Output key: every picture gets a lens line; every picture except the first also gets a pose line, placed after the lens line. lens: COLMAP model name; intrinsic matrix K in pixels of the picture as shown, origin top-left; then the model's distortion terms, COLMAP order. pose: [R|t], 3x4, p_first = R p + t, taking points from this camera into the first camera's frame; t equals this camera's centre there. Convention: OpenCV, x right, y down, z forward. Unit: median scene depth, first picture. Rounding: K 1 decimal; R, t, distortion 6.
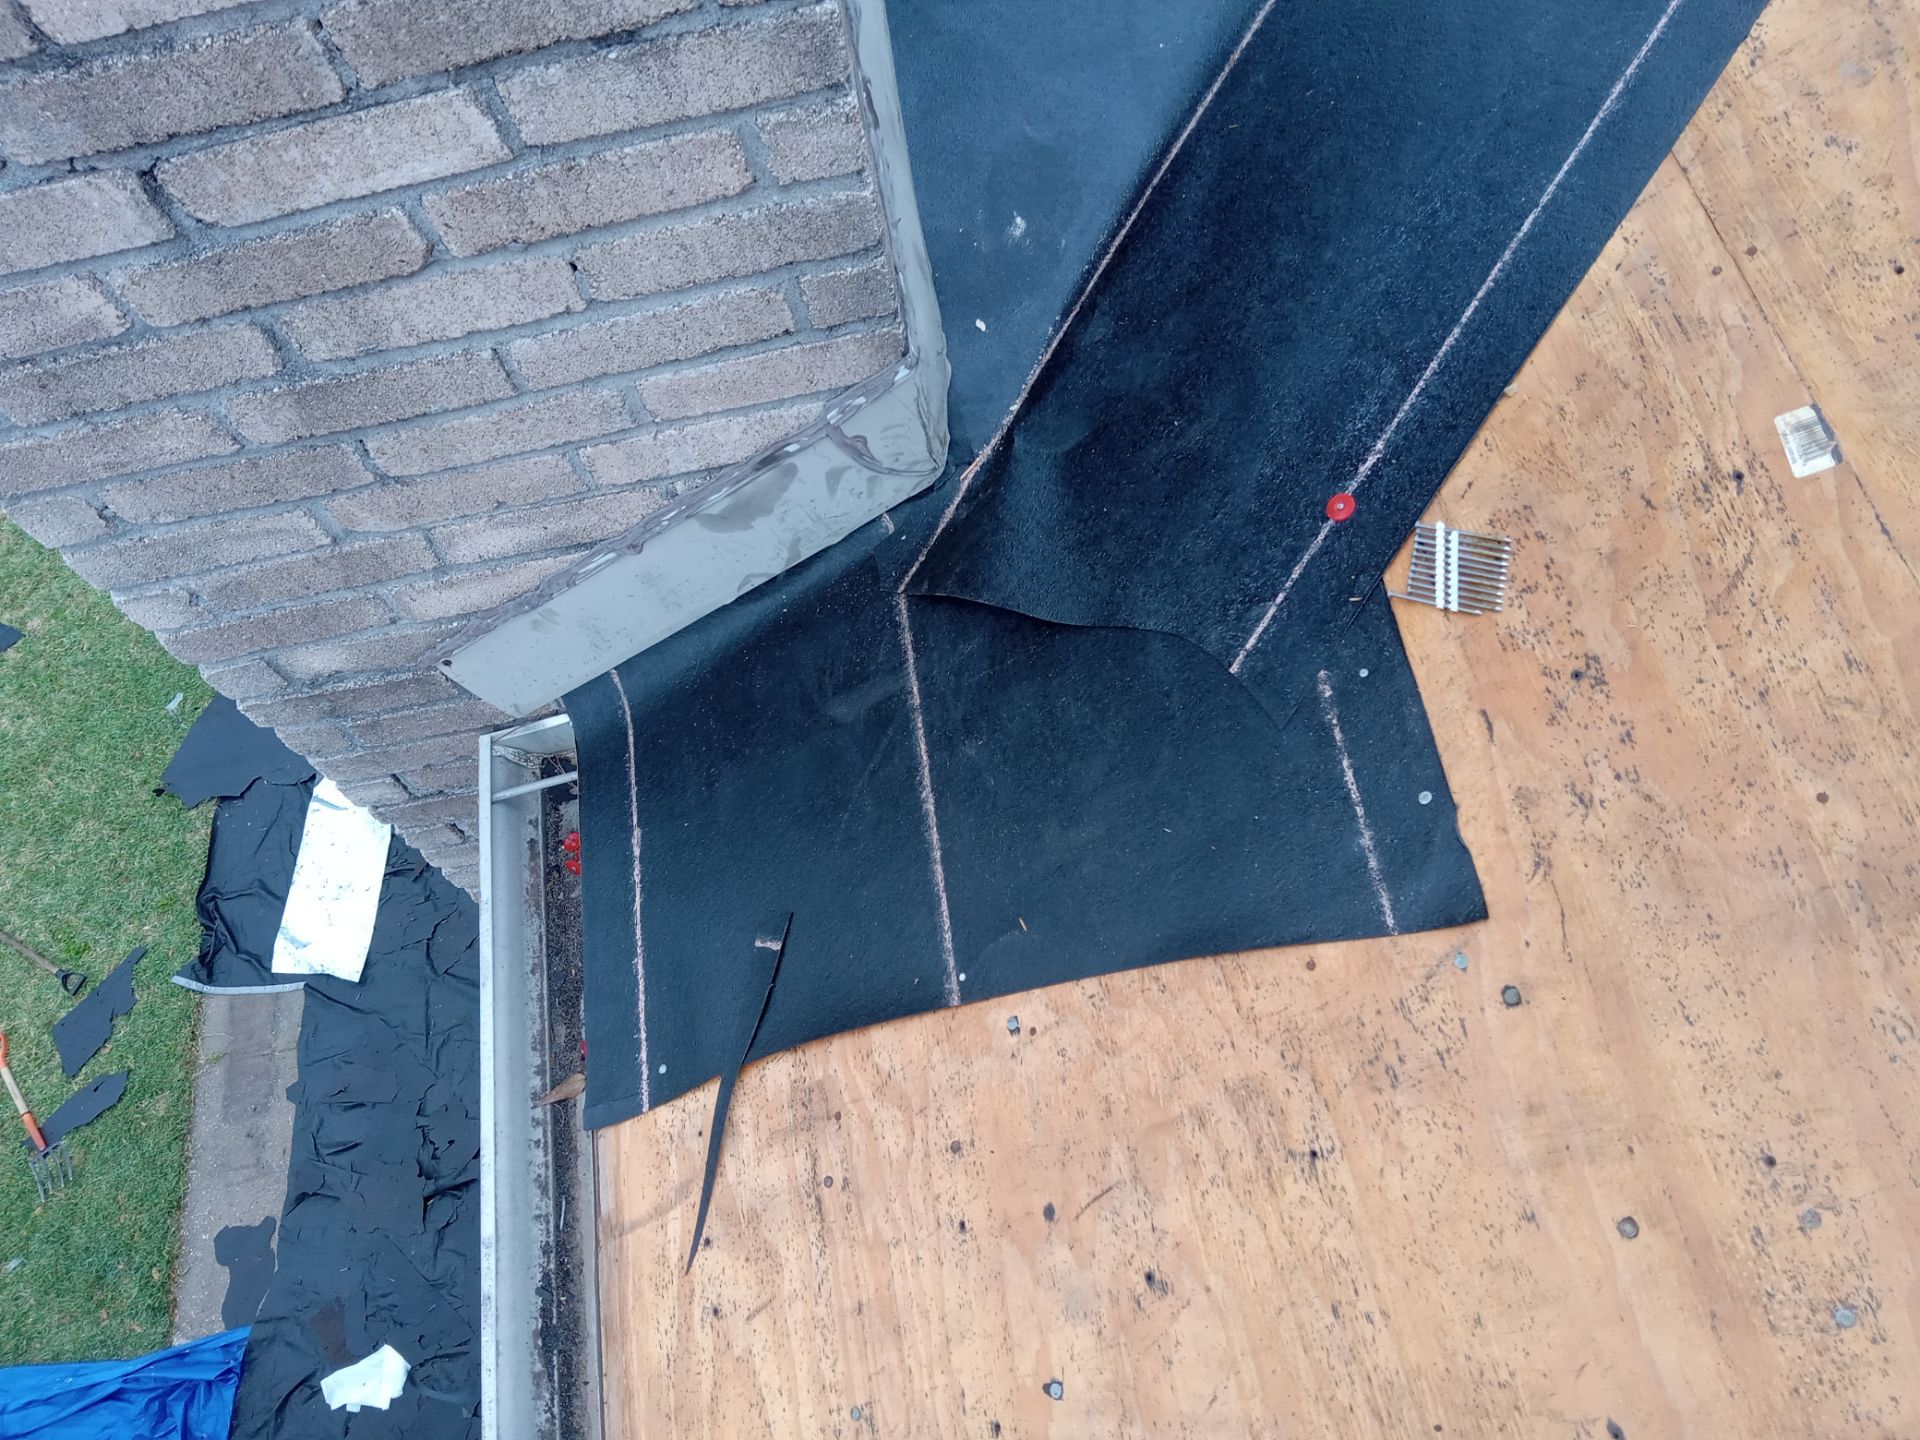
lens RADIAL K [[1450.3, 0, 950.6], [0, 1450.3, 724.0], [0, 0, 1]] dist [0.001874, -0.006190]
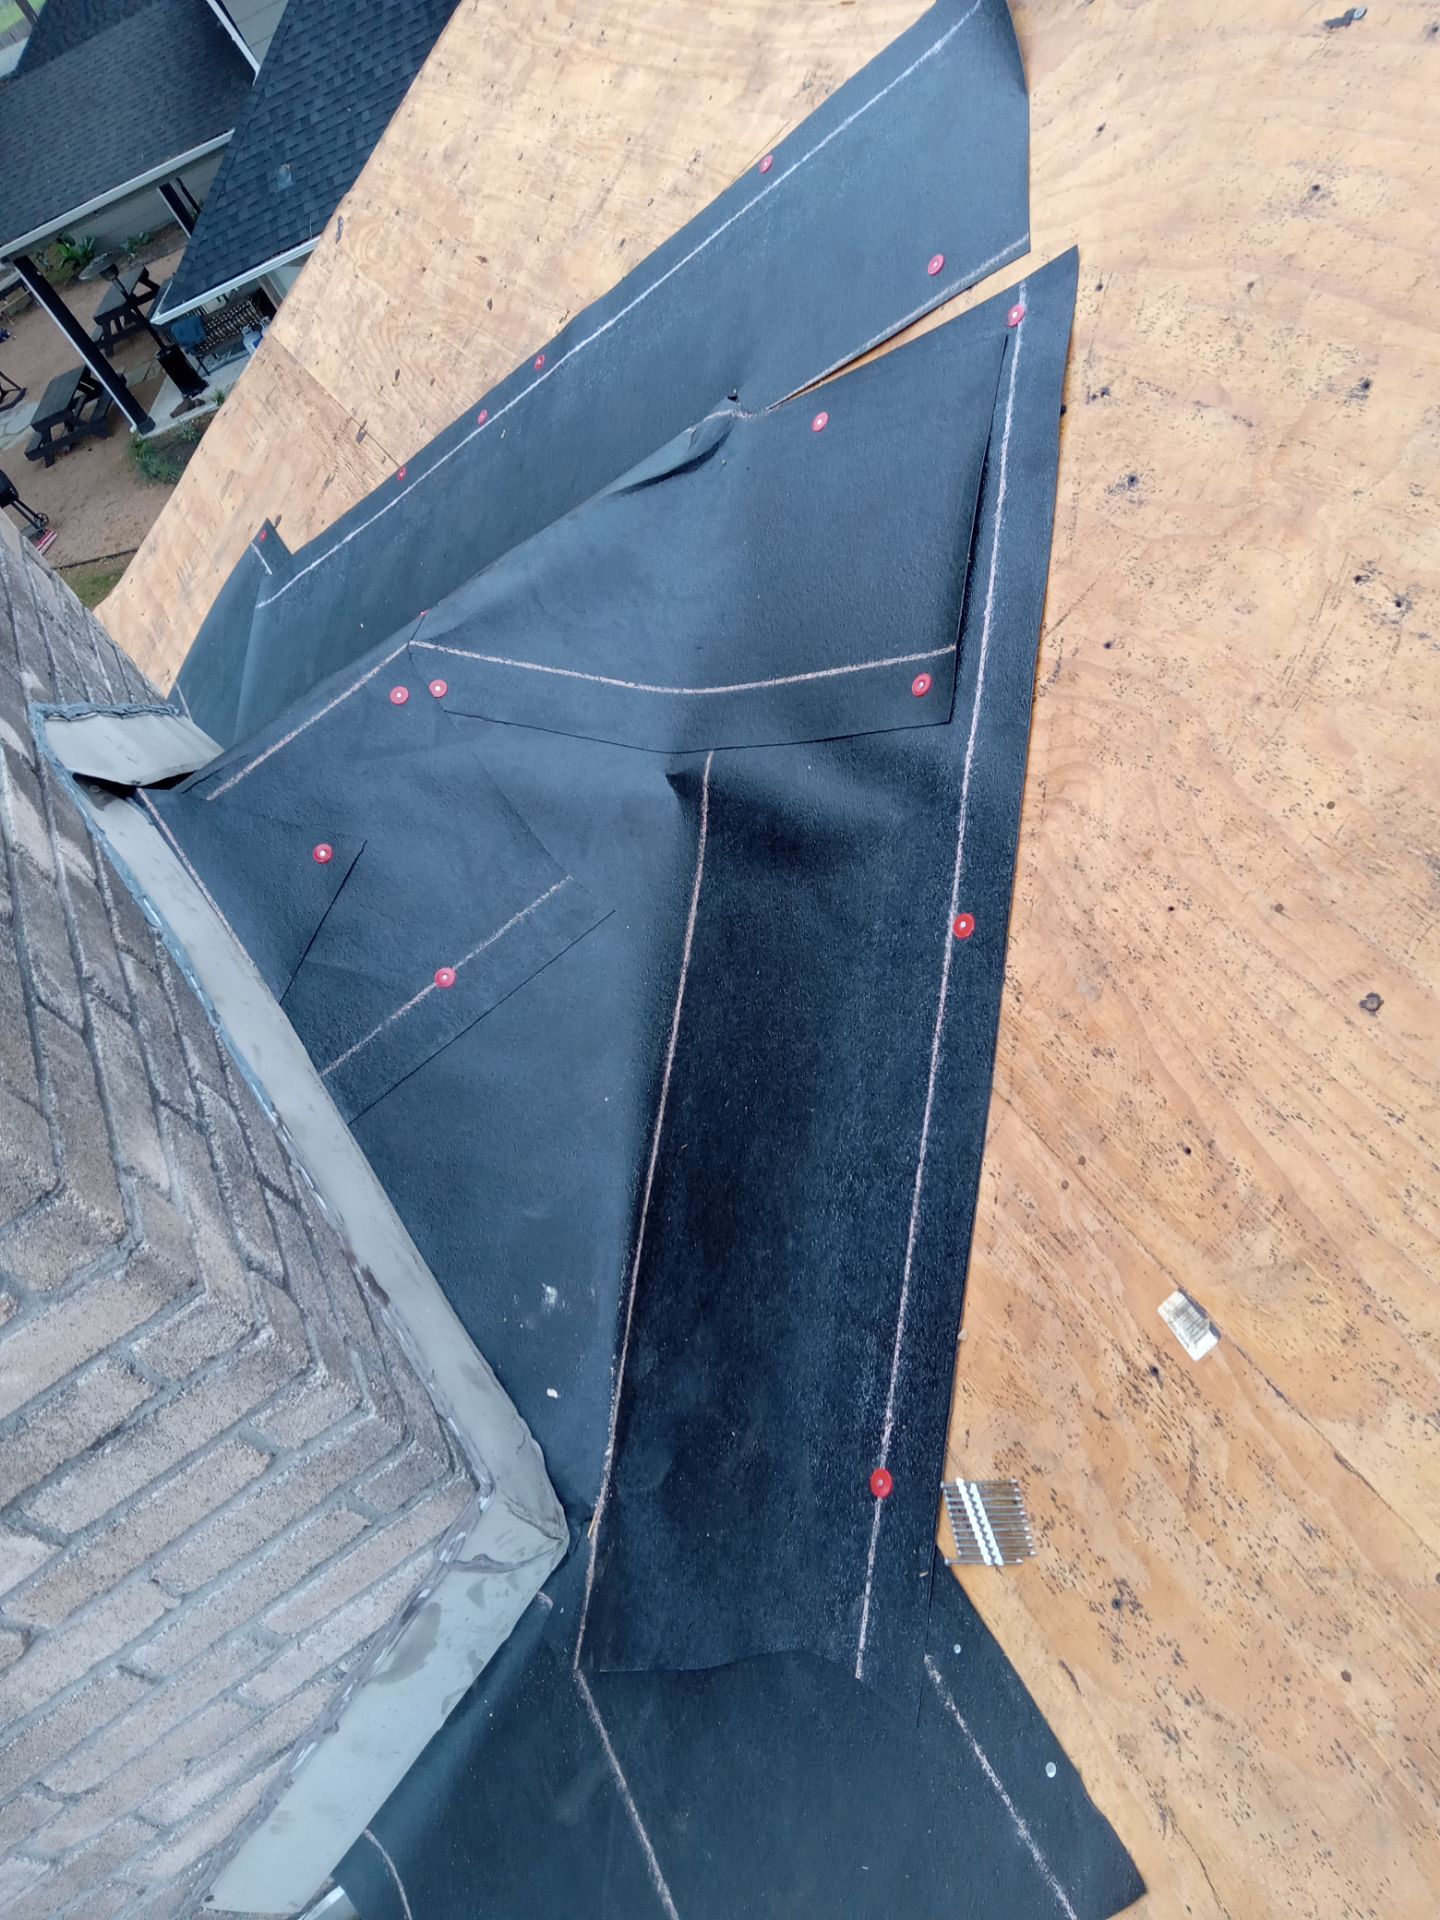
lens RADIAL K [[1450.3, 0, 730.8], [0, 1450.3, 961.7], [0, 0, 1]] dist [0.001874, -0.006190]
pose [[0.910325, -0.412165, 0.037794, 0.290735], [0.402645, 0.860740, -0.311453, -0.195827], [0.095839, 0.298741, 0.949510, -0.156520]]
